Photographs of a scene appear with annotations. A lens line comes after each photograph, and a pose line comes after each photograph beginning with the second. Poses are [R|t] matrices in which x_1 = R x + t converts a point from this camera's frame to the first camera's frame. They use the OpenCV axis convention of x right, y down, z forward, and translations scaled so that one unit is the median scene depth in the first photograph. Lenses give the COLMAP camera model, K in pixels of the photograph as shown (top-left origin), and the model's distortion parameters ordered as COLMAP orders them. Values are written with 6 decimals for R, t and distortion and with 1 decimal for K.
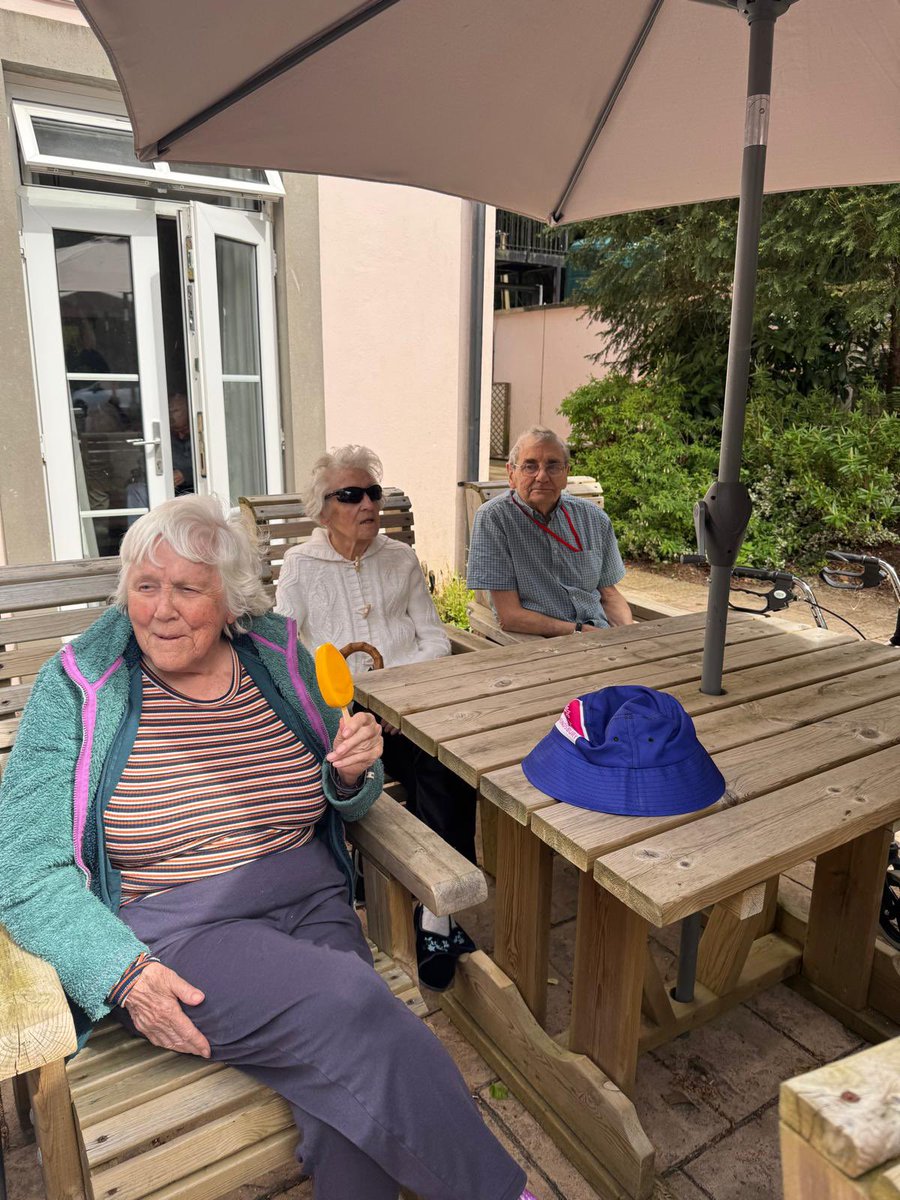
lens RADIAL K [[861.0, 0, 450.0], [0, 861.0, 600.0], [0, 0, 1]] dist [0.065303, -0.063170]
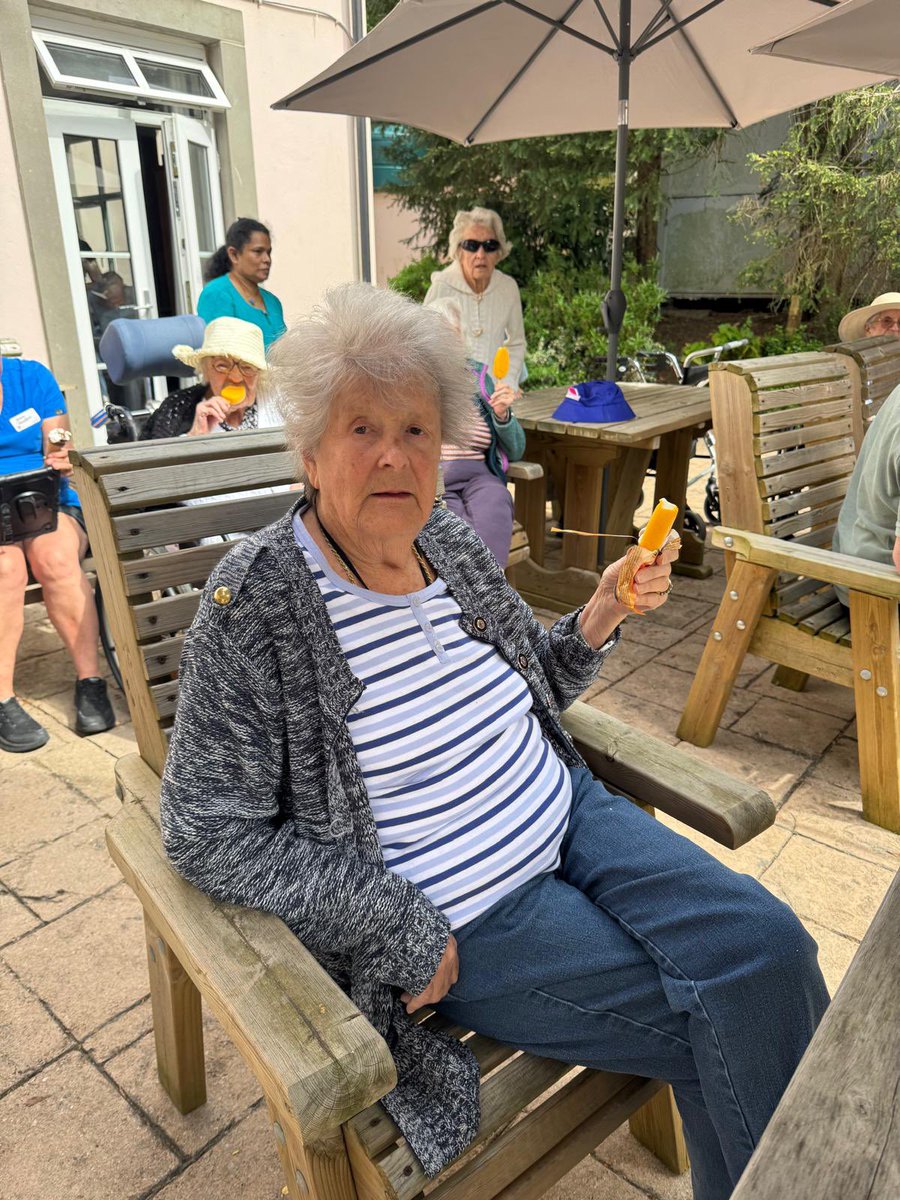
lens RADIAL K [[886.5, 0, 450.0], [0, 886.5, 600.0], [0, 0, 1]] dist [0.073425, -0.047804]
pose [[0.958787, -0.115485, 0.259597, -0.238701], [0.088974, 0.989752, 0.111691, 0.109624], [-0.269835, -0.083991, 0.959236, -0.345006]]
